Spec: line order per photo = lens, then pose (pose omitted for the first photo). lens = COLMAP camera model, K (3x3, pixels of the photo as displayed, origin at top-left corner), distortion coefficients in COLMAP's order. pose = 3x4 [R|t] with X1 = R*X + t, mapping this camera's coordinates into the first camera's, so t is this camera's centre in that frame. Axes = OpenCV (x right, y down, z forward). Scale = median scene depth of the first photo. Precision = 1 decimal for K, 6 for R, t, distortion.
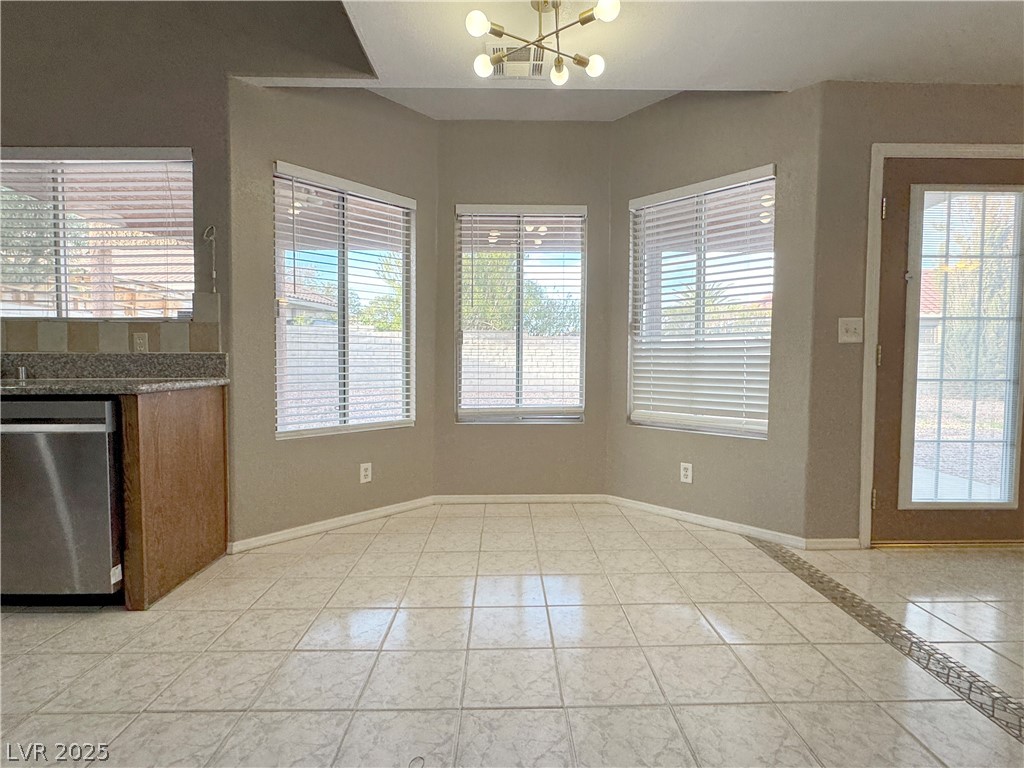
lens RADIAL K [[509.8, 0, 513.0], [0, 509.8, 381.4], [0, 0, 1]] dist [-0.005745, 0.001842]
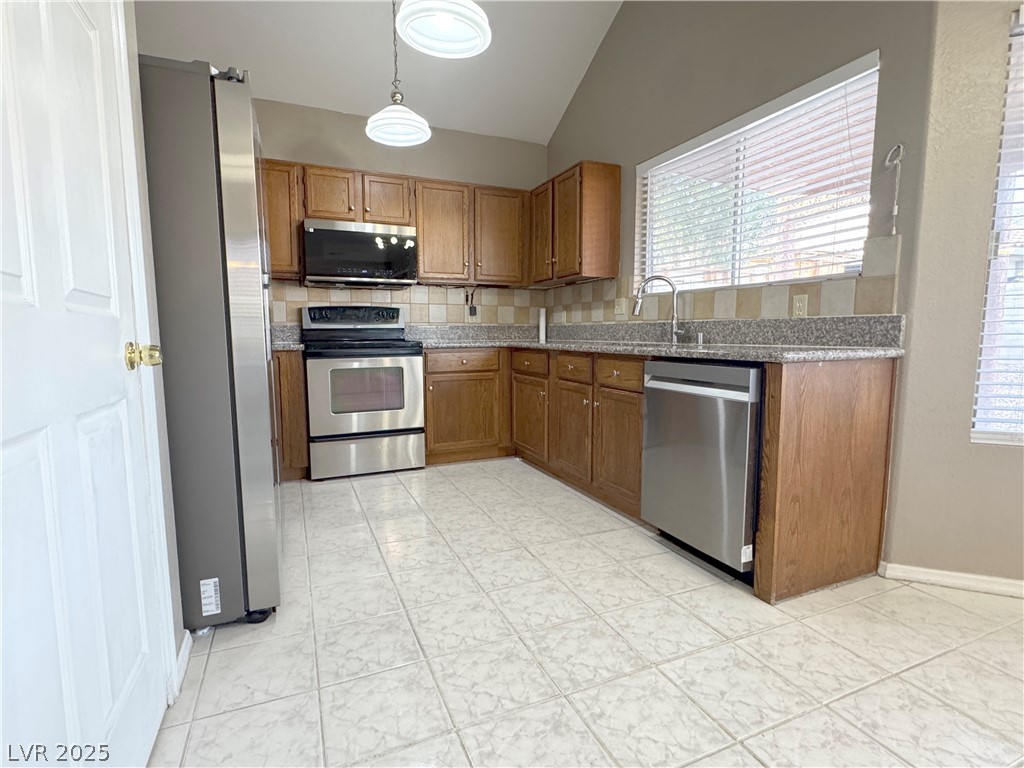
lens RADIAL K [[509.8, 0, 510.0], [0, 509.8, 382.2], [0, 0, 1]] dist [-0.005745, 0.001842]
pose [[0.378300, 0.089316, -0.921364, -0.085612], [-0.036891, 0.995998, 0.081404, 0.003540], [0.924948, 0.003194, 0.380081, 0.185004]]
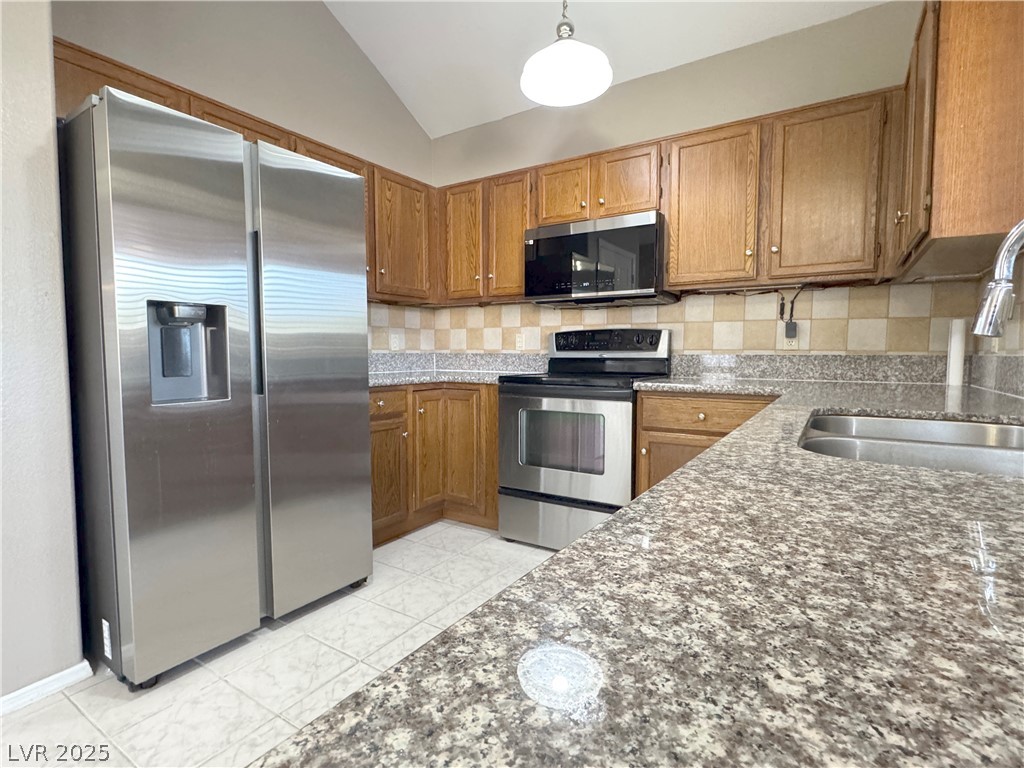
lens RADIAL K [[509.8, 0, 510.6], [0, 509.8, 384.6], [0, 0, 1]] dist [-0.005745, 0.001842]
pose [[-0.556677, 0.047558, -0.829367, -0.570272], [-0.041154, 0.995555, 0.084711, -0.044744], [0.829709, 0.081289, -0.552245, 0.812000]]
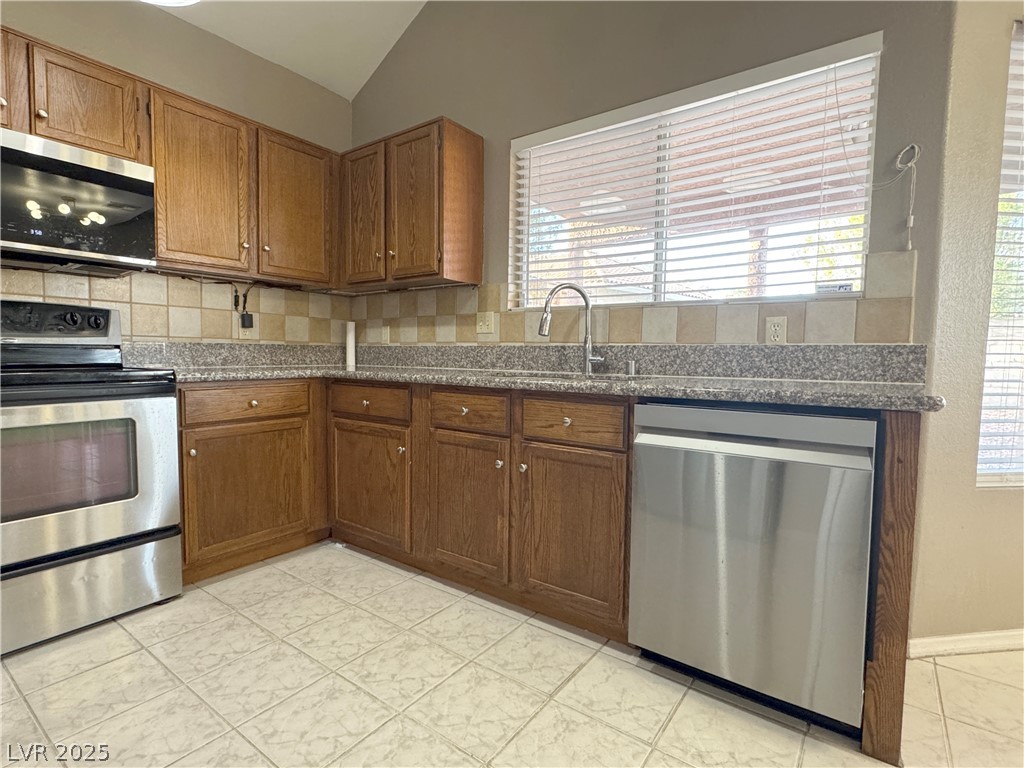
lens RADIAL K [[509.8, 0, 508.1], [0, 509.8, 385.6], [0, 0, 1]] dist [-0.005745, 0.001842]
pose [[0.792776, 0.046517, -0.607736, -0.590369], [-0.038158, 0.998915, 0.026684, -0.001679], [0.608318, 0.002036, 0.793691, 0.185913]]
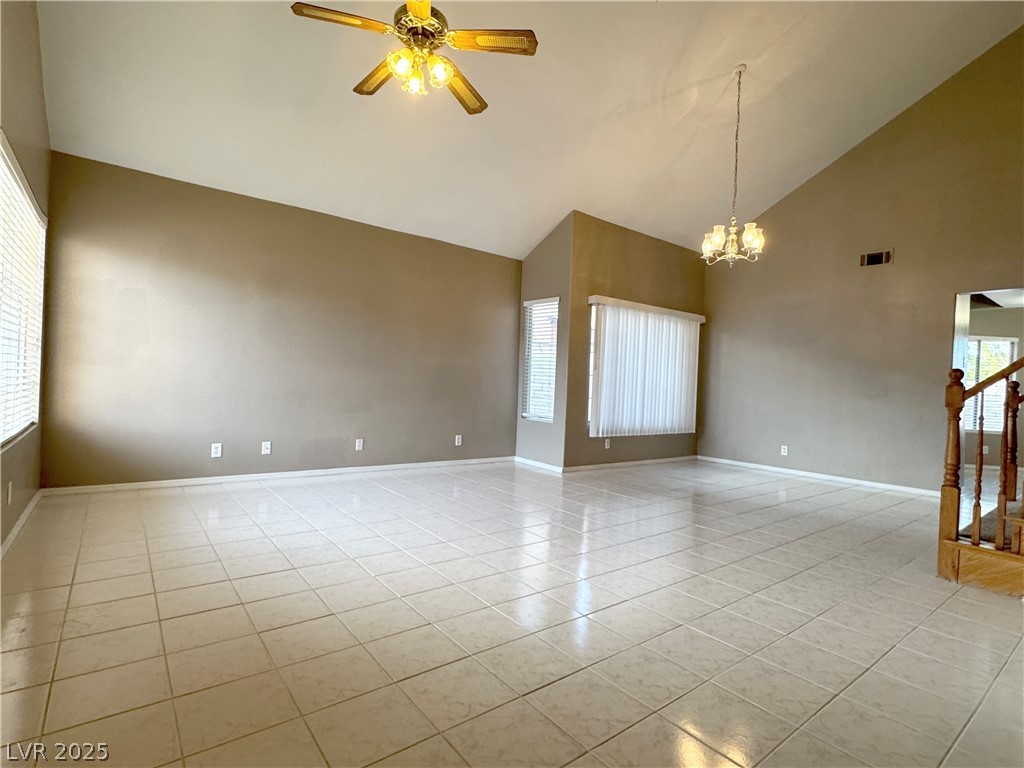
lens RADIAL K [[509.8, 0, 514.3], [0, 509.8, 384.0], [0, 0, 1]] dist [-0.005745, 0.001842]
pose [[0.600937, 0.026301, -0.798863, 0.374811], [-0.073939, 0.997002, -0.022796, 0.103264], [0.795869, 0.072766, 0.601080, -2.897870]]
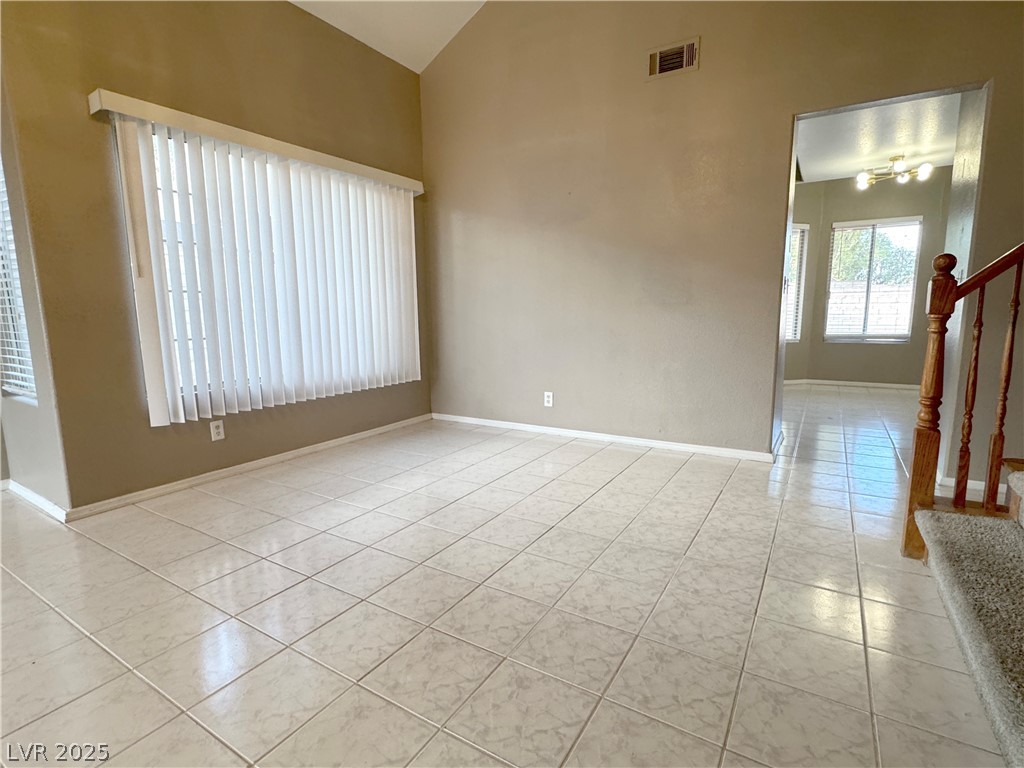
lens RADIAL K [[509.8, 0, 509.9], [0, 509.8, 385.7], [0, 0, 1]] dist [-0.005745, 0.001842]
pose [[0.839375, 0.066512, -0.539468, -0.079140], [-0.006657, 0.993669, 0.112153, 0.055553], [0.543512, -0.090547, 0.834504, -1.665205]]
